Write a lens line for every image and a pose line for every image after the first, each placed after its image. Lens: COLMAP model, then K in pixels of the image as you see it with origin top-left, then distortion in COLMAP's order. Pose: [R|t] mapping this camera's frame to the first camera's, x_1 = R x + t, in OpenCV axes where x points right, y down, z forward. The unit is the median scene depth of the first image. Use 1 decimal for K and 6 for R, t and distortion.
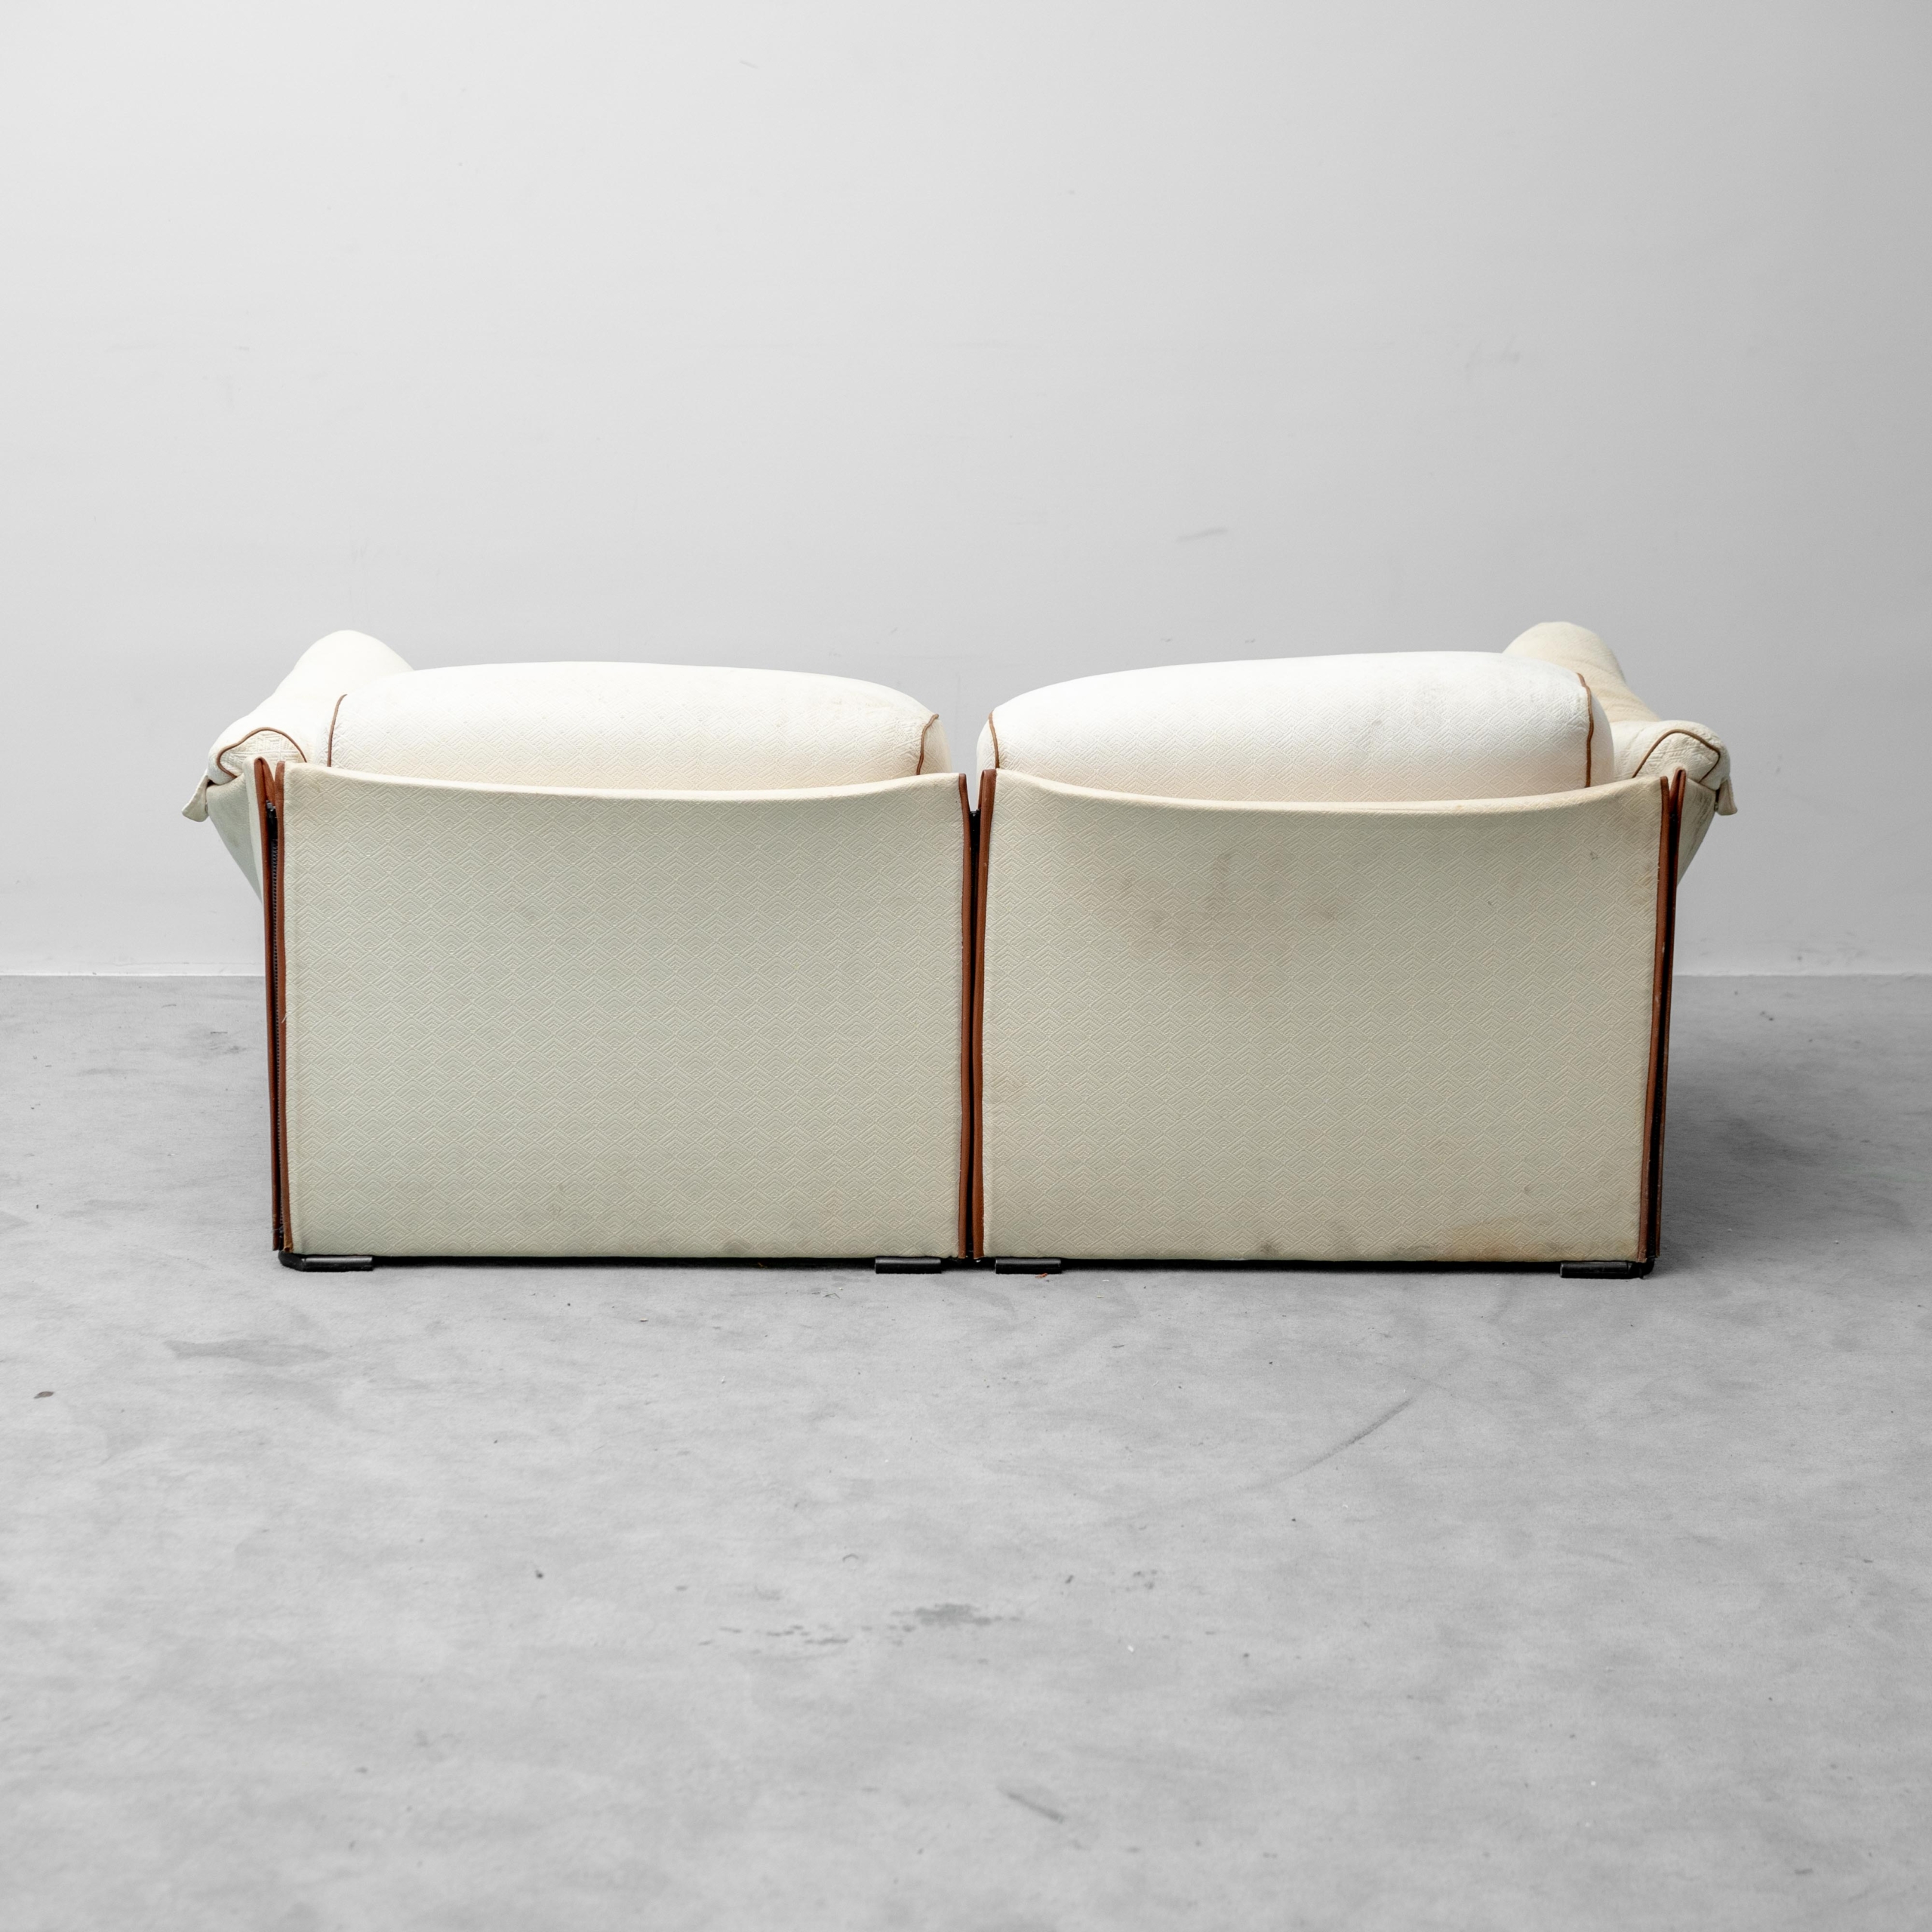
lens RADIAL K [[4379.9, 0, 969.1], [0, 4379.9, 972.9], [0, 0, 1]] dist [0.044971, 0.000000]
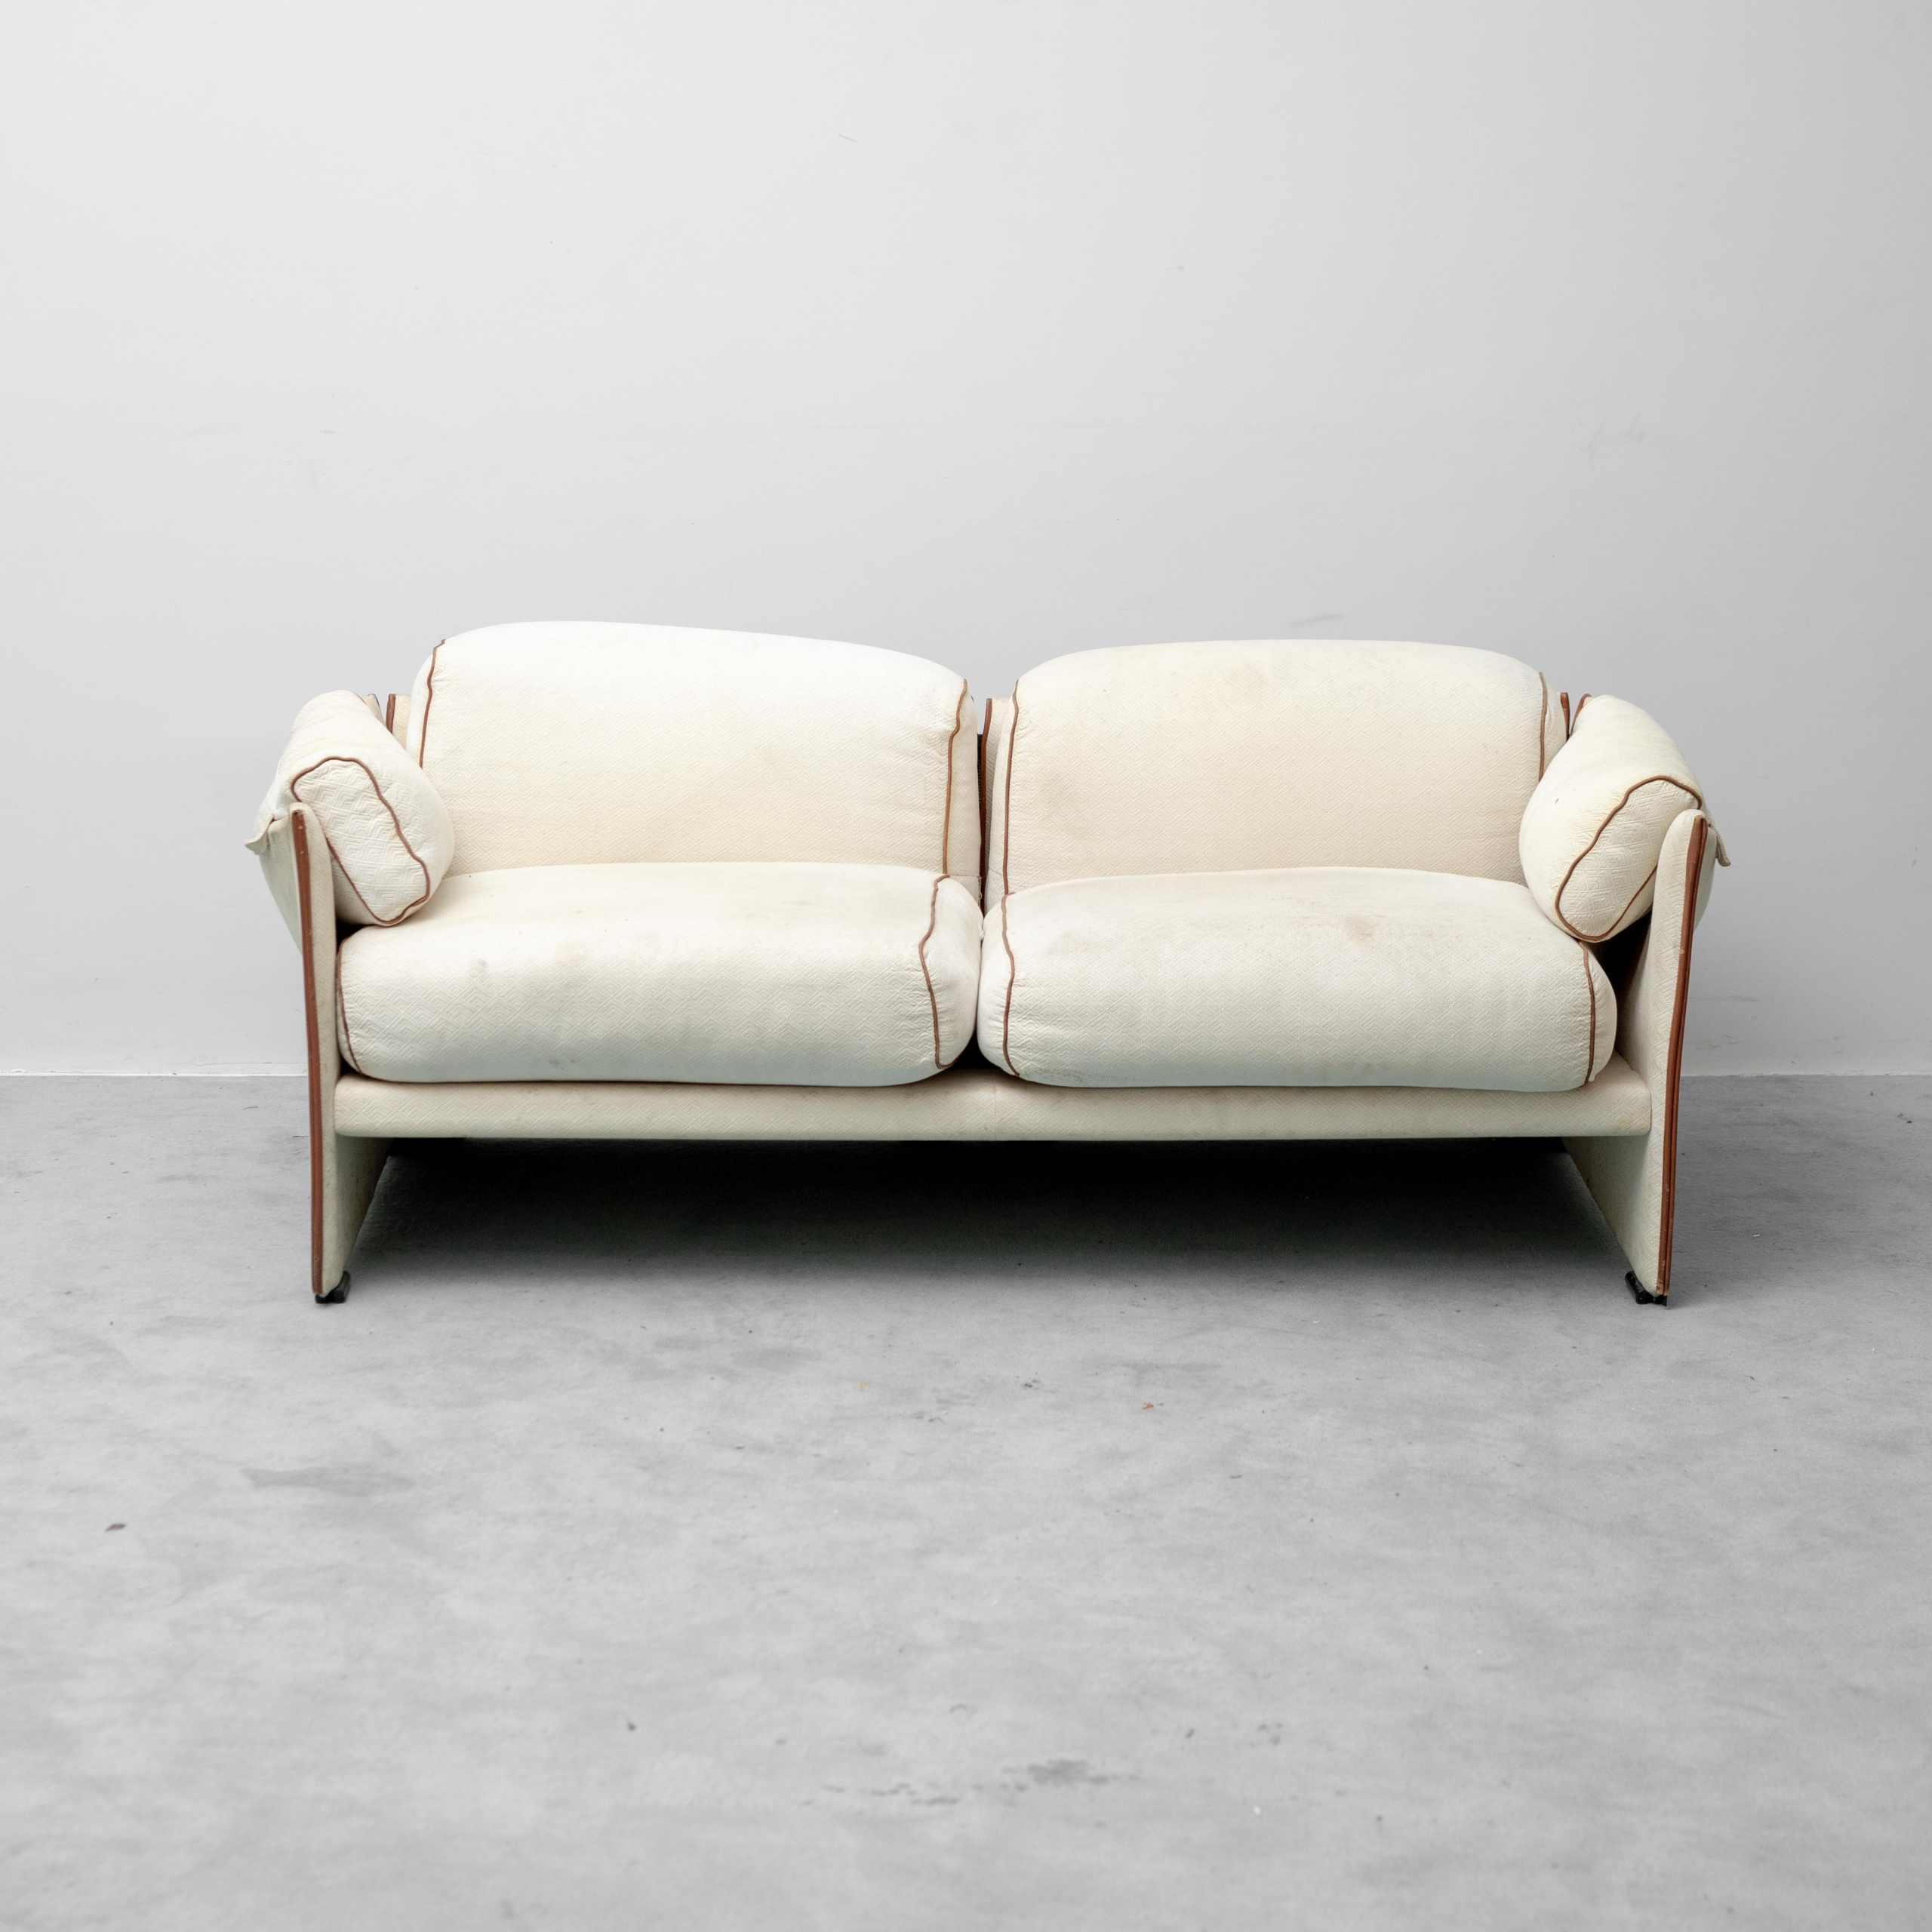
lens RADIAL K [[4379.9, 0, 958.3], [0, 4379.9, 946.4], [0, 0, 1]] dist [0.044971, 0.000000]
pose [[0.999744, -0.000474, -0.022618, -0.005335], [0.000008, 0.999788, -0.020609, -0.011281], [0.022623, 0.020604, 0.999532, 0.045605]]
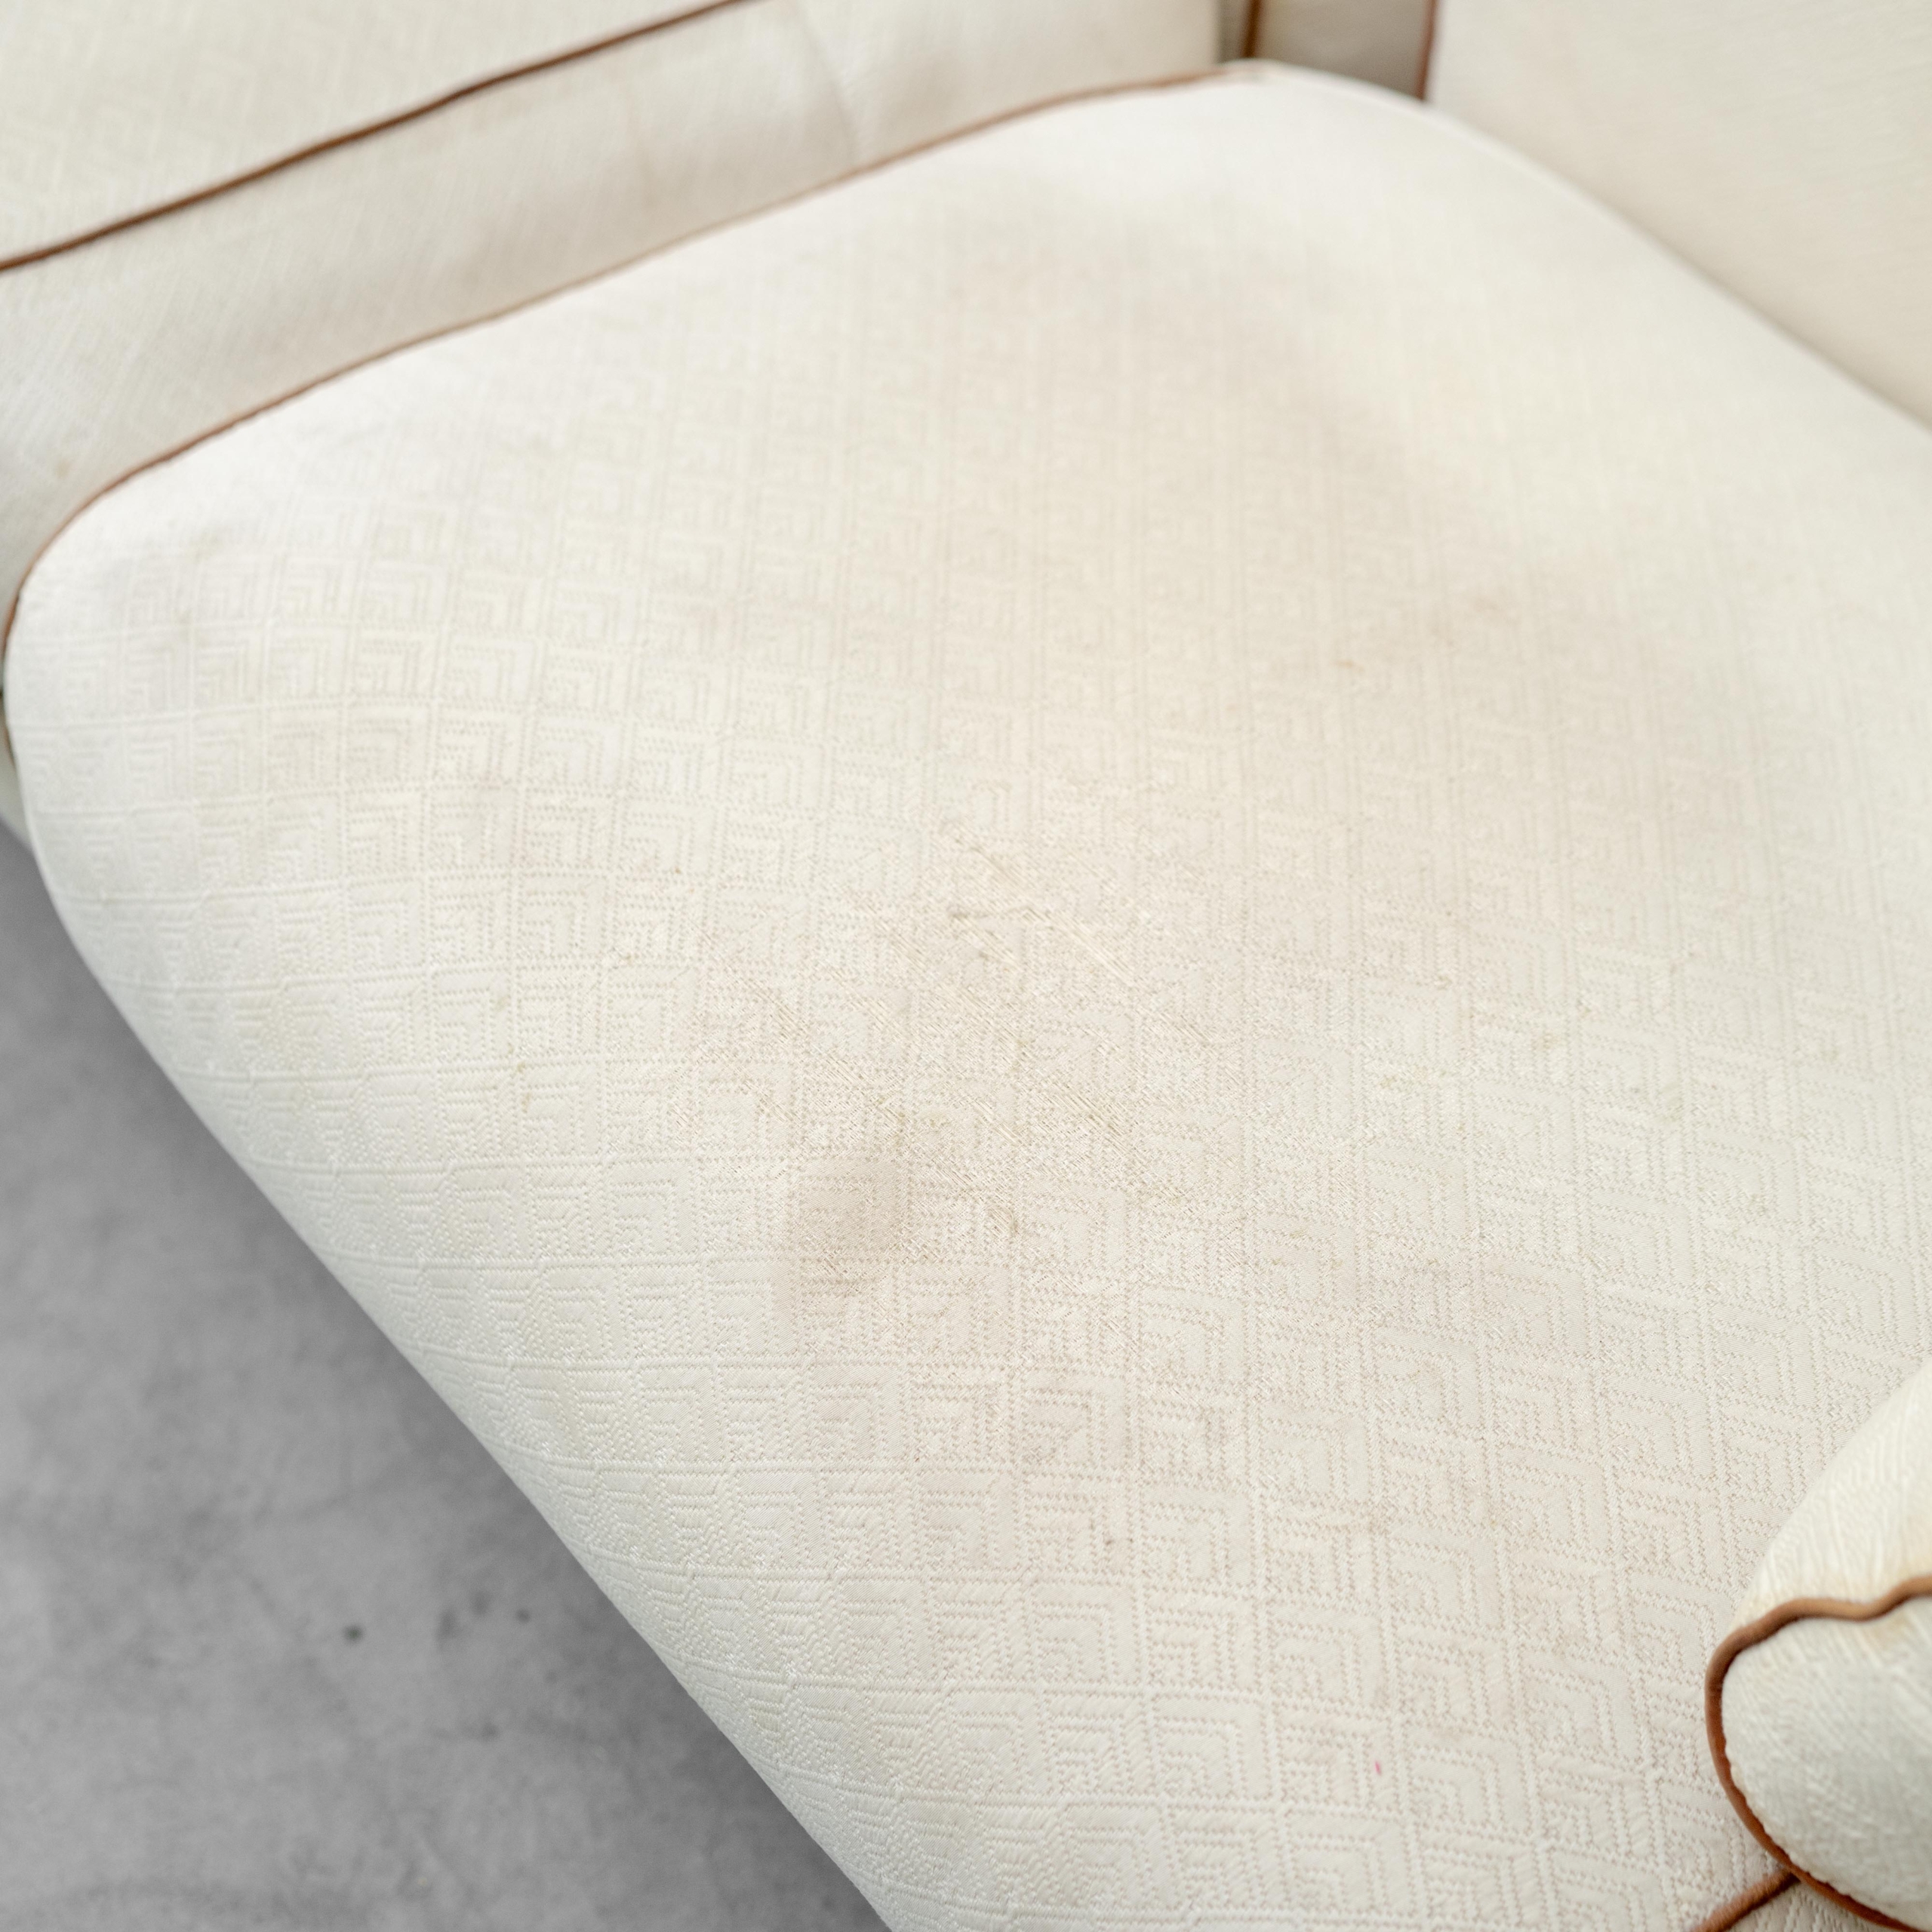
lens RADIAL K [[4379.9, 0, 953.5], [0, 4379.9, 961.4], [0, 0, 1]] dist [0.044971, 0.000000]
pose [[0.584922, 0.582538, -0.564372, 0.194750], [-0.206040, 0.779712, 0.591267, -0.188128], [0.784483, -0.229562, 0.576097, 0.978614]]
